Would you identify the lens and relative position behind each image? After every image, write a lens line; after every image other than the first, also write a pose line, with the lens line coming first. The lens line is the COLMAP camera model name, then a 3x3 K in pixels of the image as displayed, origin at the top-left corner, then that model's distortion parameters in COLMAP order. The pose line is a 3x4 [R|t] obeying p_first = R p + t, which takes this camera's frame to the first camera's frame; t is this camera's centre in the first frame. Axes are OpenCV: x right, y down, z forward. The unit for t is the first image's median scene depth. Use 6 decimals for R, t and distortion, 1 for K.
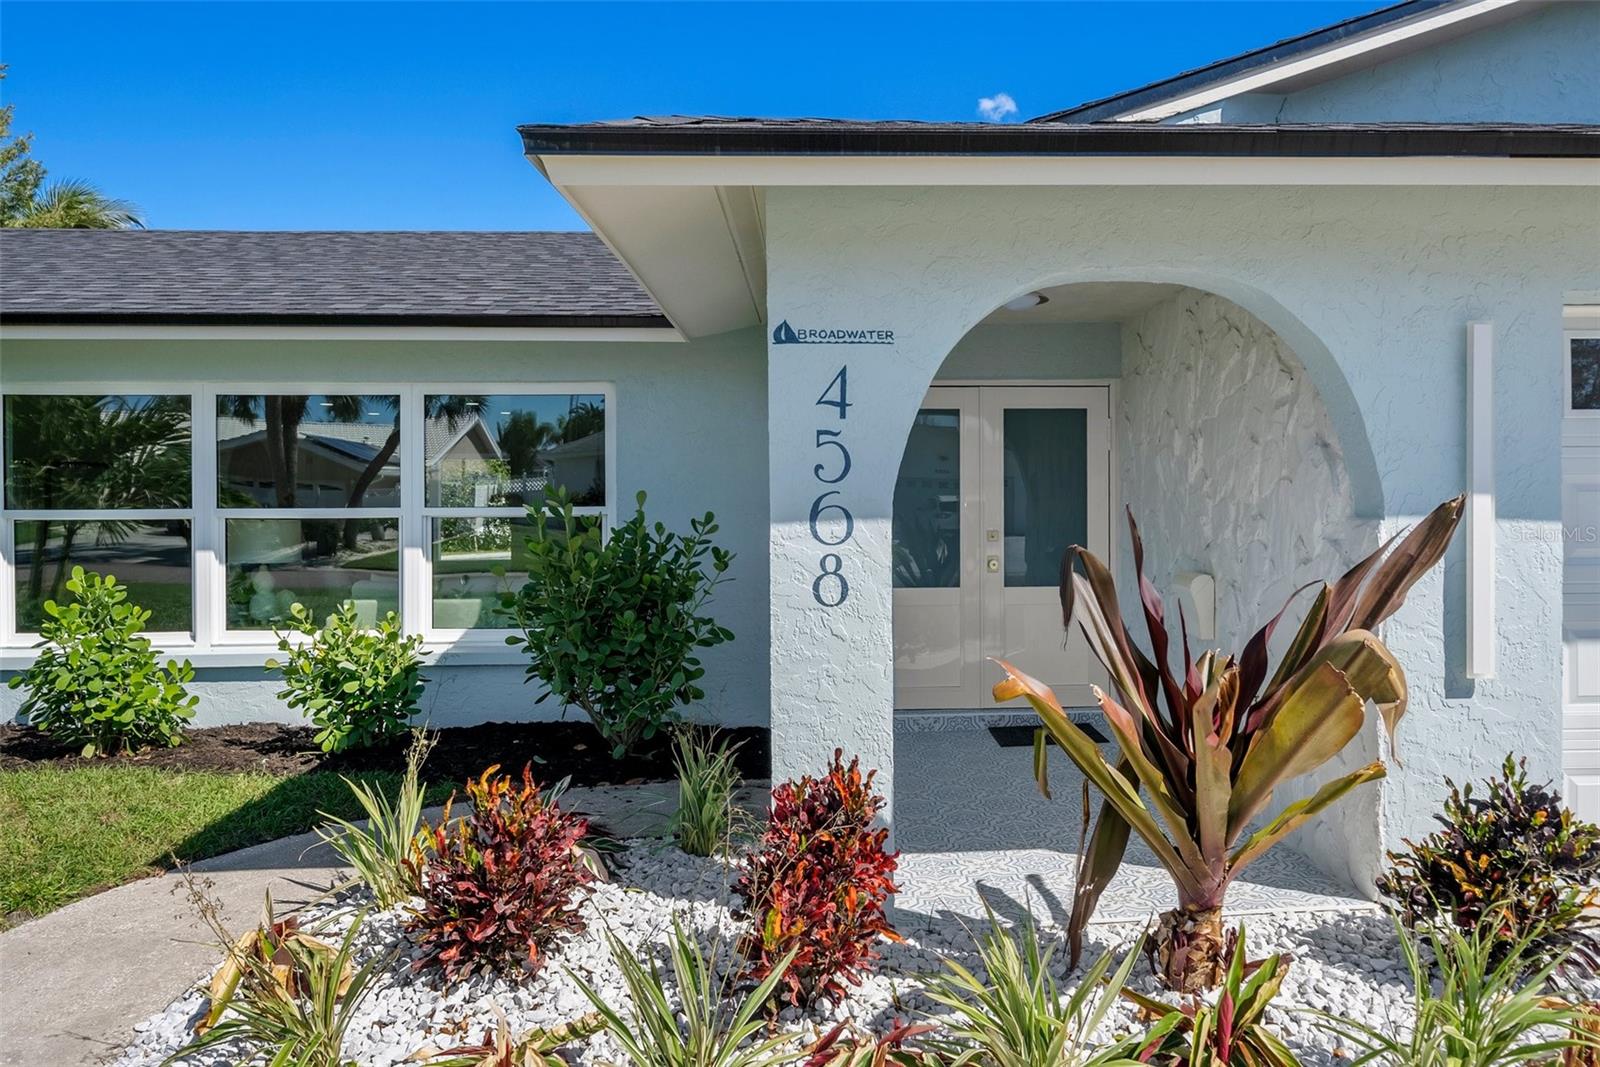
lens RADIAL K [[1064.1, 0, 887.9], [0, 1064.1, 505.2], [0, 0, 1]] dist [0.003229, -0.002843]
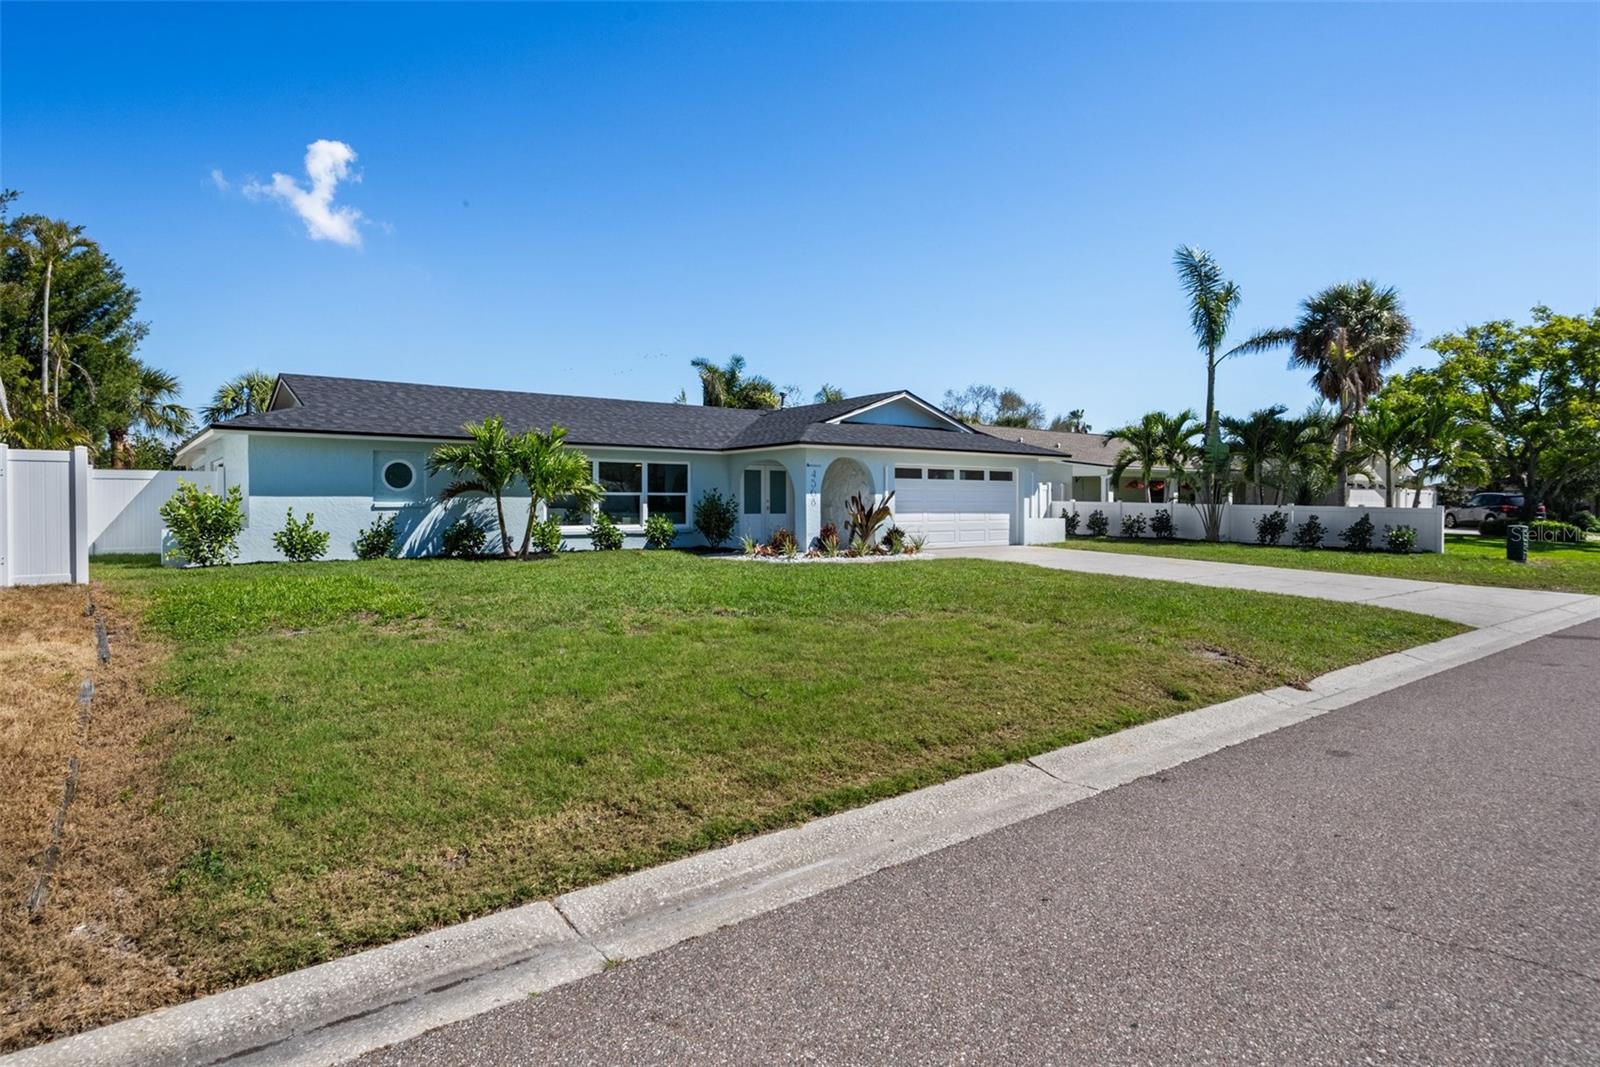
lens RADIAL K [[880.8, 0, 794.3], [0, 880.8, 529.2], [0, 0, 1]] dist [-0.005362, -0.000344]
pose [[0.822110, -0.010711, 0.569228, -2.864017], [0.002249, 0.999876, 0.015566, 0.134521], [-0.569325, -0.011517, 0.822032, -3.021556]]
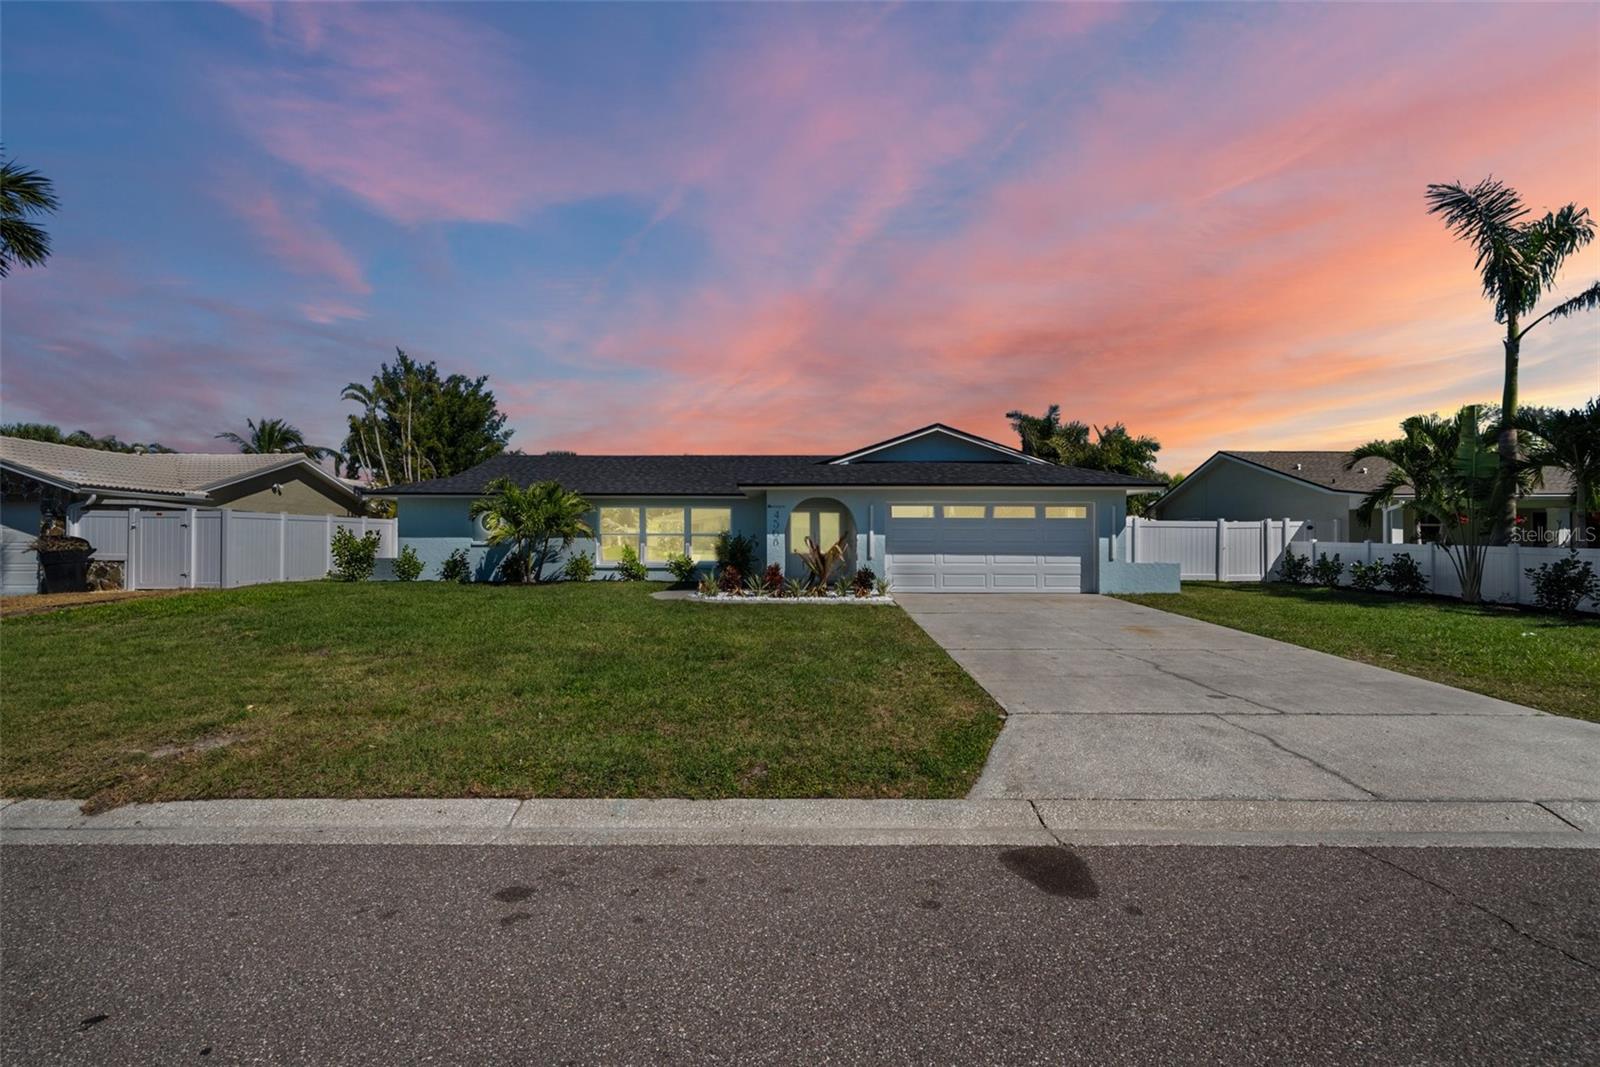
lens RADIAL K [[707.1, 0, 794.2], [0, 707.1, 536.1], [0, 0, 1]] dist [0.000723, -0.000062]
pose [[0.998241, 0.008051, -0.058735, 0.291573], [-0.009151, 0.999787, -0.018477, 0.102151], [0.058573, 0.018982, 0.998103, -3.114988]]
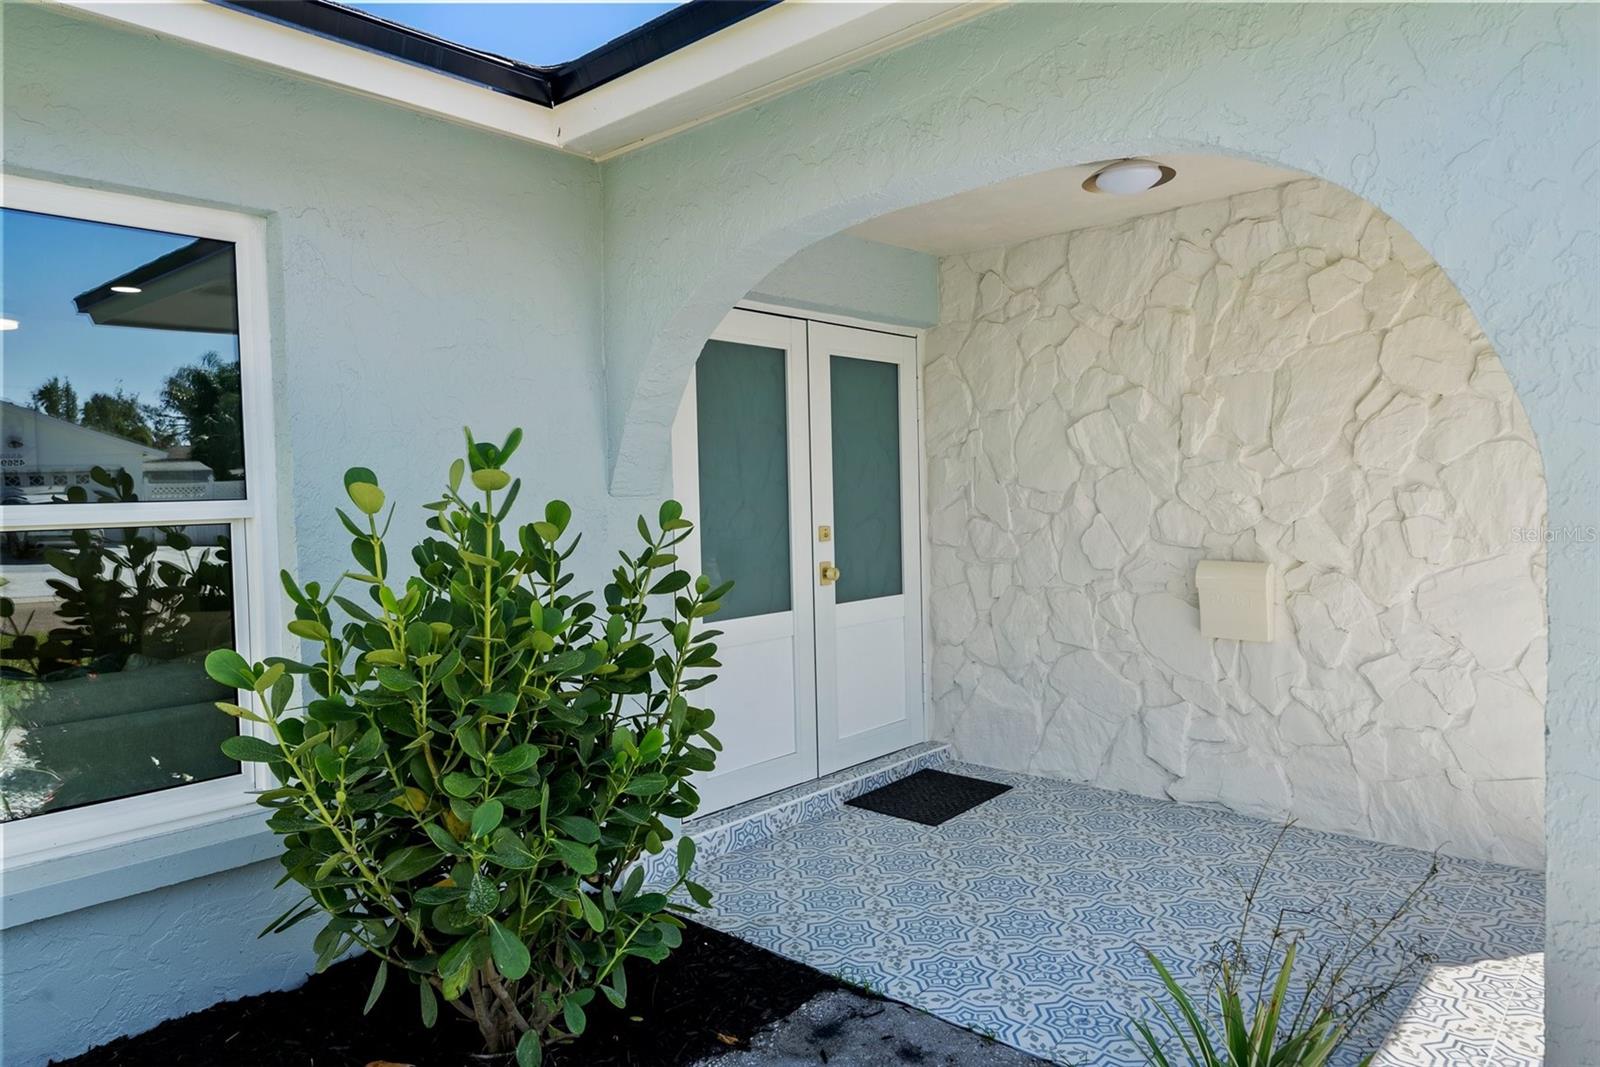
lens RADIAL K [[1008.3, 0, 791.5], [0, 1008.3, 546.4], [0, 0, 1]] dist [-0.002950, -0.000865]
pose [[0.714468, -0.046606, 0.698115, -0.632295], [0.021035, 0.998759, 0.045149, 0.011040], [-0.699352, -0.017572, 0.714561, 0.879714]]
